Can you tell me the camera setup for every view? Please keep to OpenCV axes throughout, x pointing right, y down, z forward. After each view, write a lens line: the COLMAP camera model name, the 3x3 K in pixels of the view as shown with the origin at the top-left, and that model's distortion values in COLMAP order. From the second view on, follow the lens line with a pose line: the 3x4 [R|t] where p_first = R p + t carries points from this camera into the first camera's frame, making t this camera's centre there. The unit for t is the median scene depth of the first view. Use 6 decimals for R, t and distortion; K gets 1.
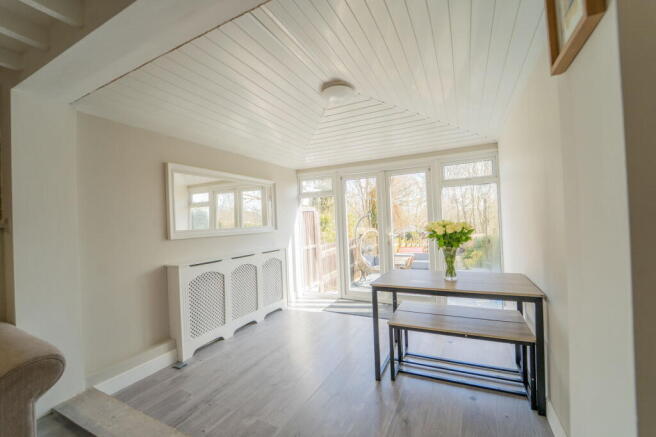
lens RADIAL K [[269.4, 0, 329.7], [0, 269.4, 220.2], [0, 0, 1]] dist [-0.030366, -0.000104]
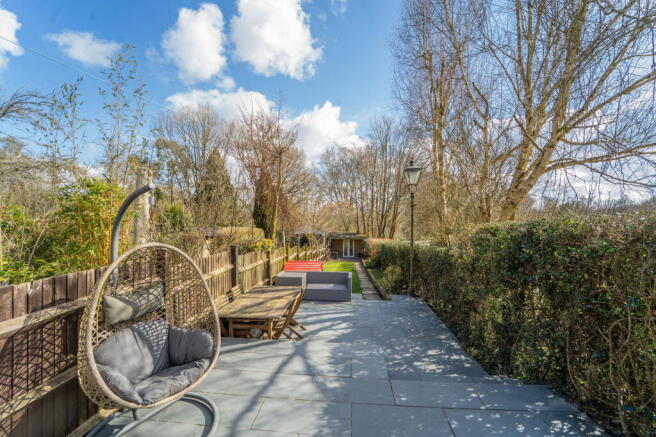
lens RADIAL K [[269.4, 0, 329.3], [0, 269.4, 219.0], [0, 0, 1]] dist [-0.030366, -0.000104]
pose [[0.933156, 0.044076, 0.356760, 0.070603], [-0.043770, 0.999002, -0.008933, 0.001147], [-0.356798, -0.007280, 0.934153, 0.209801]]
